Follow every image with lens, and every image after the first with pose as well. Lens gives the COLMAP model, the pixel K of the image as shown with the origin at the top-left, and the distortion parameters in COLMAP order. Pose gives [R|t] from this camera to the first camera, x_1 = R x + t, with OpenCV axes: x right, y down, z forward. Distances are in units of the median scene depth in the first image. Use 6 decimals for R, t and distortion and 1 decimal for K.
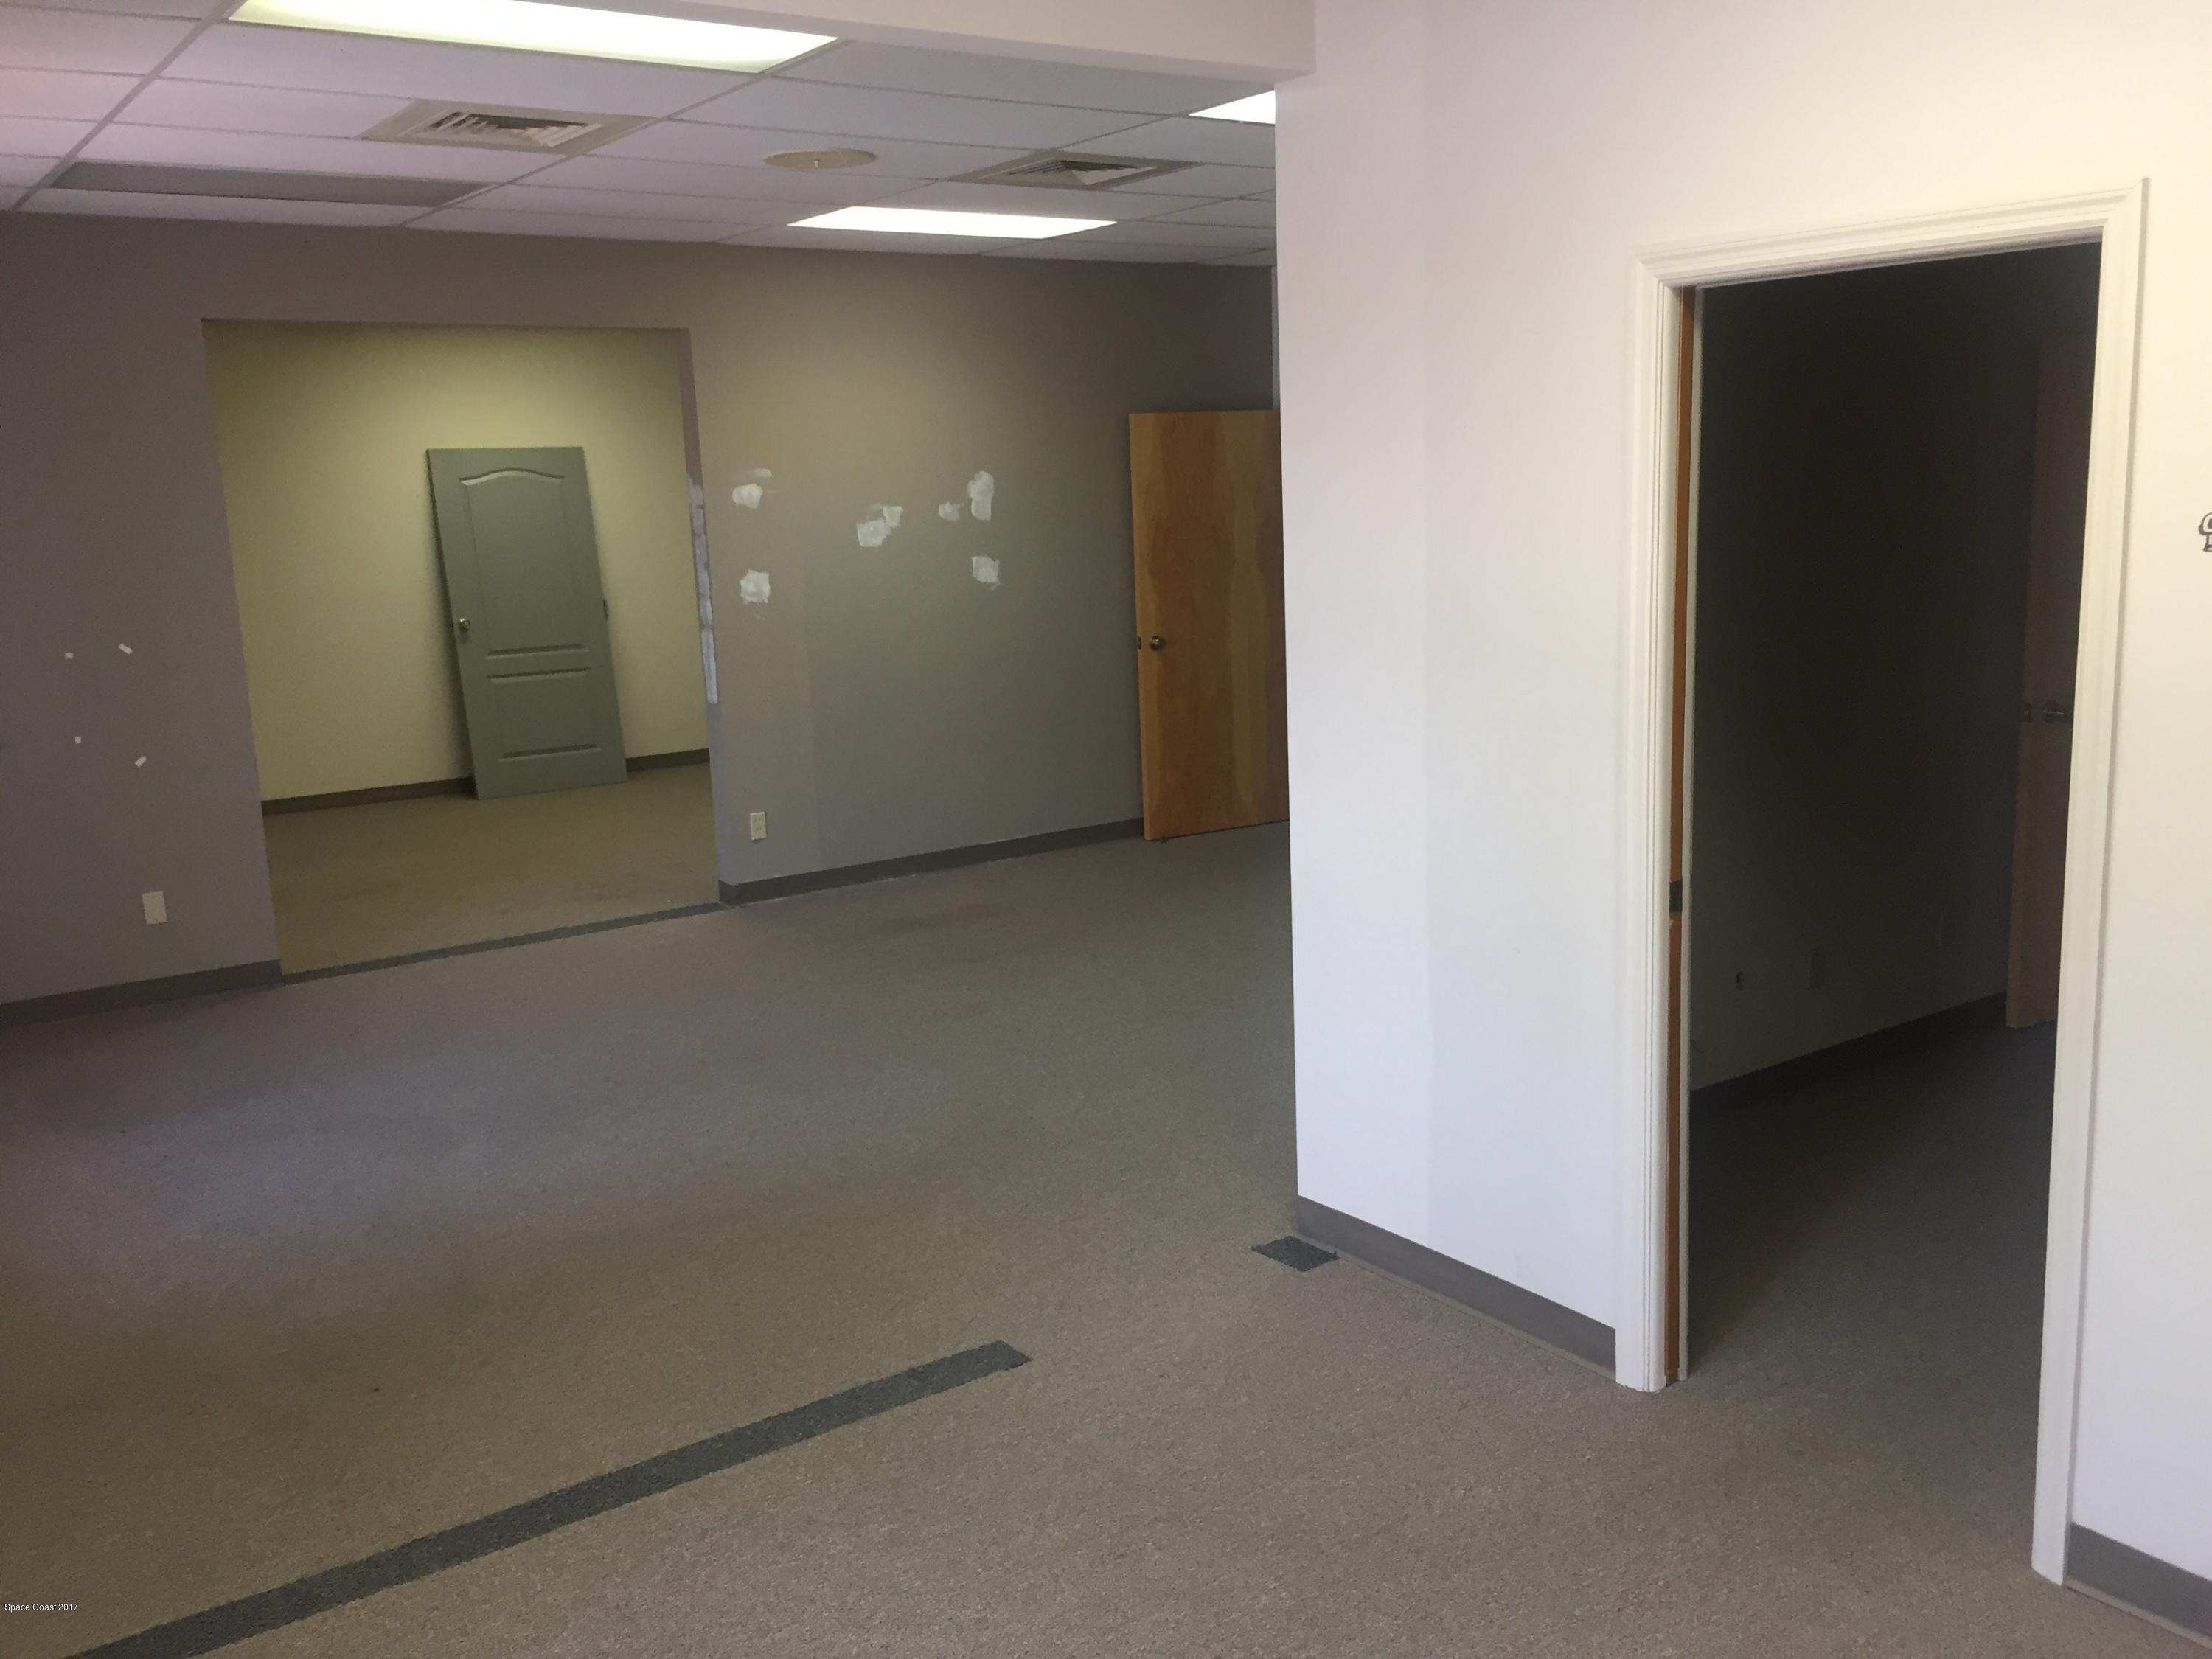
lens RADIAL K [[1897.5, 0, 1106.0], [0, 1897.5, 829.5], [0, 0, 1]] dist [0.037702, -0.003244]
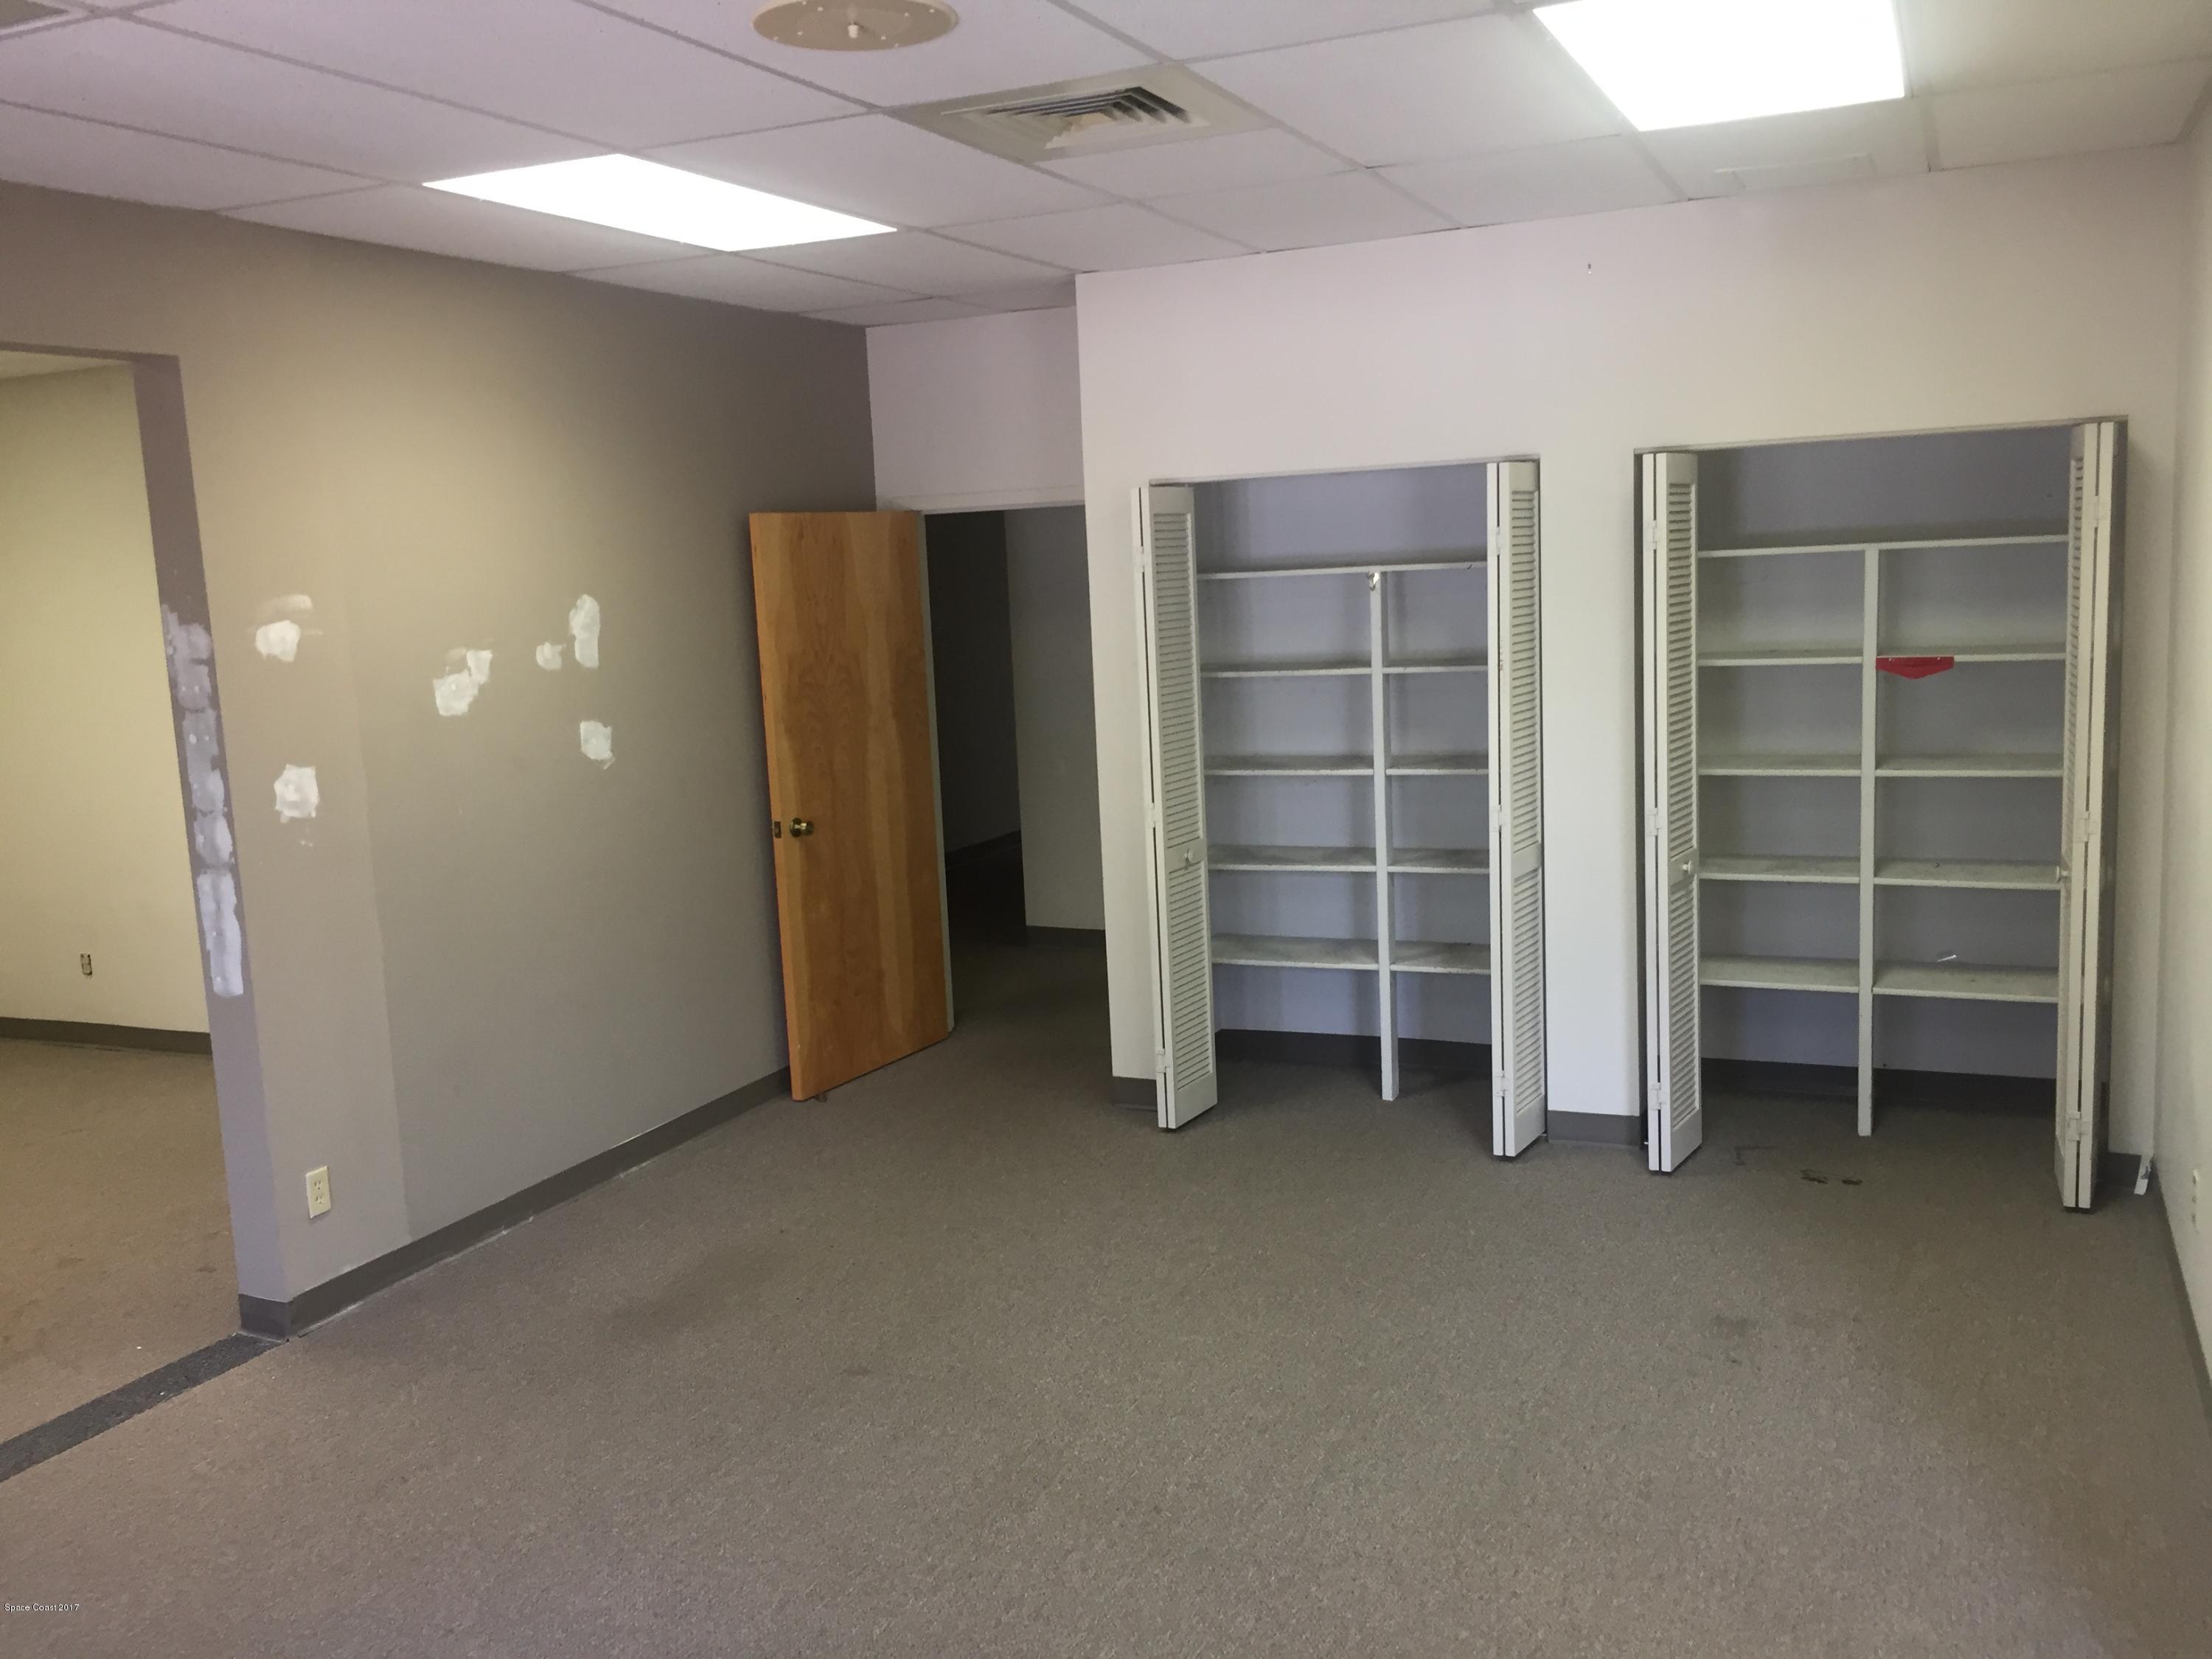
lens RADIAL K [[1897.5, 0, 1106.0], [0, 1897.5, 829.5], [0, 0, 1]] dist [0.037702, -0.003244]
pose [[0.860382, -0.077089, 0.503785, -0.257184], [0.108820, 0.993486, -0.033823, -0.065566], [-0.497896, 0.083922, 0.863167, 0.345652]]
